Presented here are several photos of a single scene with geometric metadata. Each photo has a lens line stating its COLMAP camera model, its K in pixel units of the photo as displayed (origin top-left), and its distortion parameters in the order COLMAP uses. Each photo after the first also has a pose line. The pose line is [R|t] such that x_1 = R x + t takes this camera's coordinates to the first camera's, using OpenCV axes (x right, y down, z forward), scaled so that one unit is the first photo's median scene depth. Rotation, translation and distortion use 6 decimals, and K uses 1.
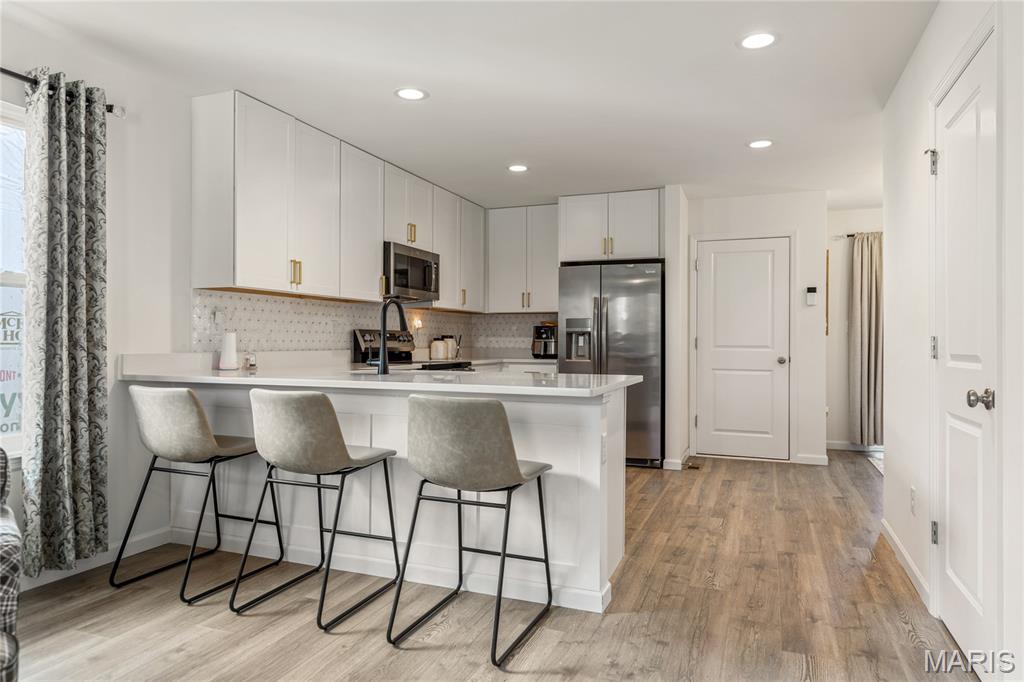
lens RADIAL K [[650.3, 0, 512.0], [0, 650.3, 341.0], [0, 0, 1]] dist [-0.002594, -0.000646]
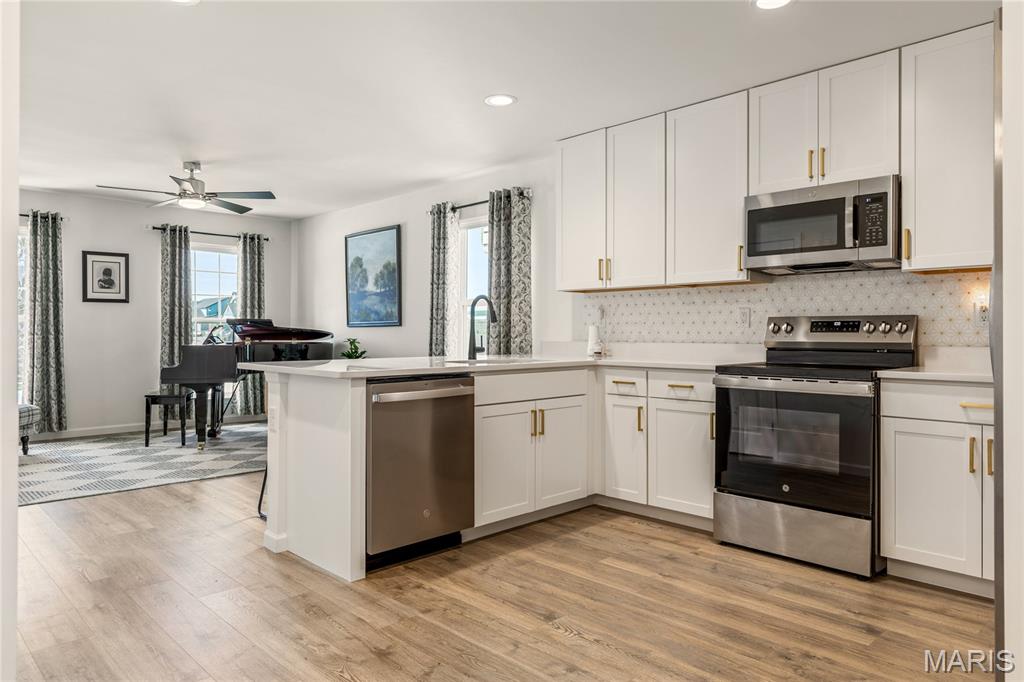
lens RADIAL K [[667.2, 0, 514.4], [0, 667.2, 334.0], [0, 0, 1]] dist [-0.000486, 0.000388]
pose [[-0.409090, -0.003656, -0.912487, 0.750370], [-0.004000, 0.999990, -0.002213, 0.005700], [0.912485, 0.002744, -0.409101, 1.319604]]
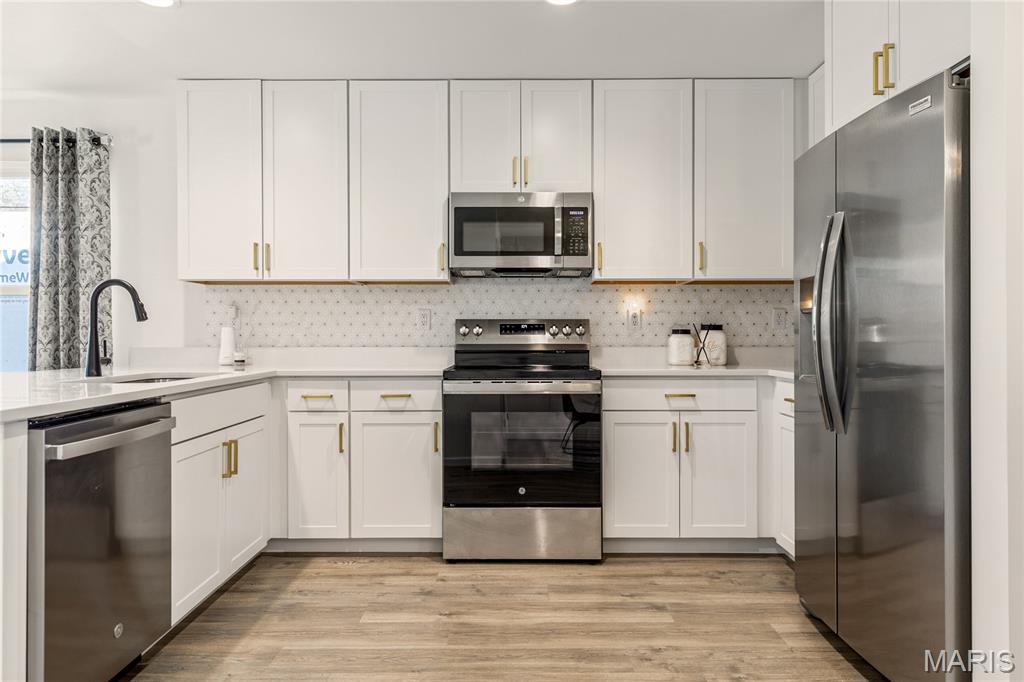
lens RADIAL K [[666.9, 0, 512.0], [0, 666.9, 341.0], [0, 0, 1]] dist [0.001911, -0.000885]
pose [[0.364576, 0.002397, -0.931171, 0.623826], [0.002102, 0.999992, 0.003398, 0.005326], [0.931171, -0.003196, 0.364568, 0.985391]]
